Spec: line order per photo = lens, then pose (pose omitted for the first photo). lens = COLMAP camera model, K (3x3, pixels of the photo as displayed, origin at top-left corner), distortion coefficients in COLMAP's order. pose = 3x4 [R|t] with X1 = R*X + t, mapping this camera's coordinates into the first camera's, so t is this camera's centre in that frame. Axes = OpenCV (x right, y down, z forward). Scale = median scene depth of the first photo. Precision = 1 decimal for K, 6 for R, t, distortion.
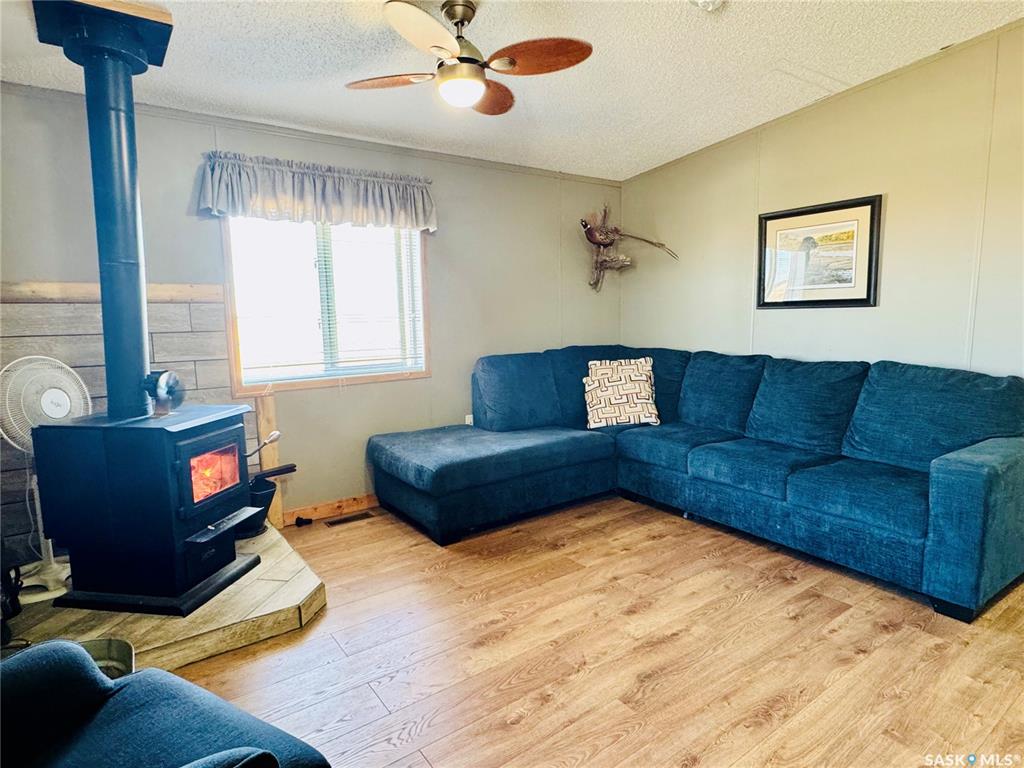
lens RADIAL K [[570.5, 0, 512.5], [0, 570.5, 383.7], [0, 0, 1]] dist [0.005217, -0.000485]
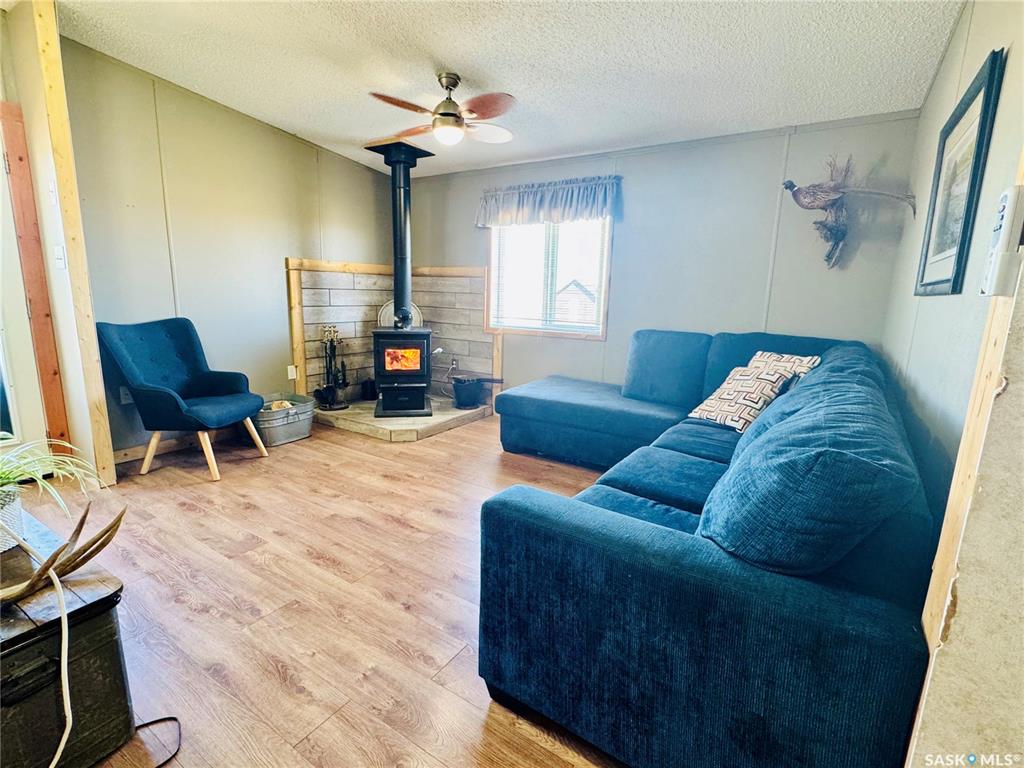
lens RADIAL K [[489.4, 0, 513.2], [0, 489.4, 382.7], [0, 0, 1]] dist [-0.000868, 0.000149]
pose [[0.364107, 0.199445, -0.909751, 1.032106], [-0.150602, 0.976555, 0.153815, -0.077330], [0.919100, 0.081005, 0.385608, 0.577265]]
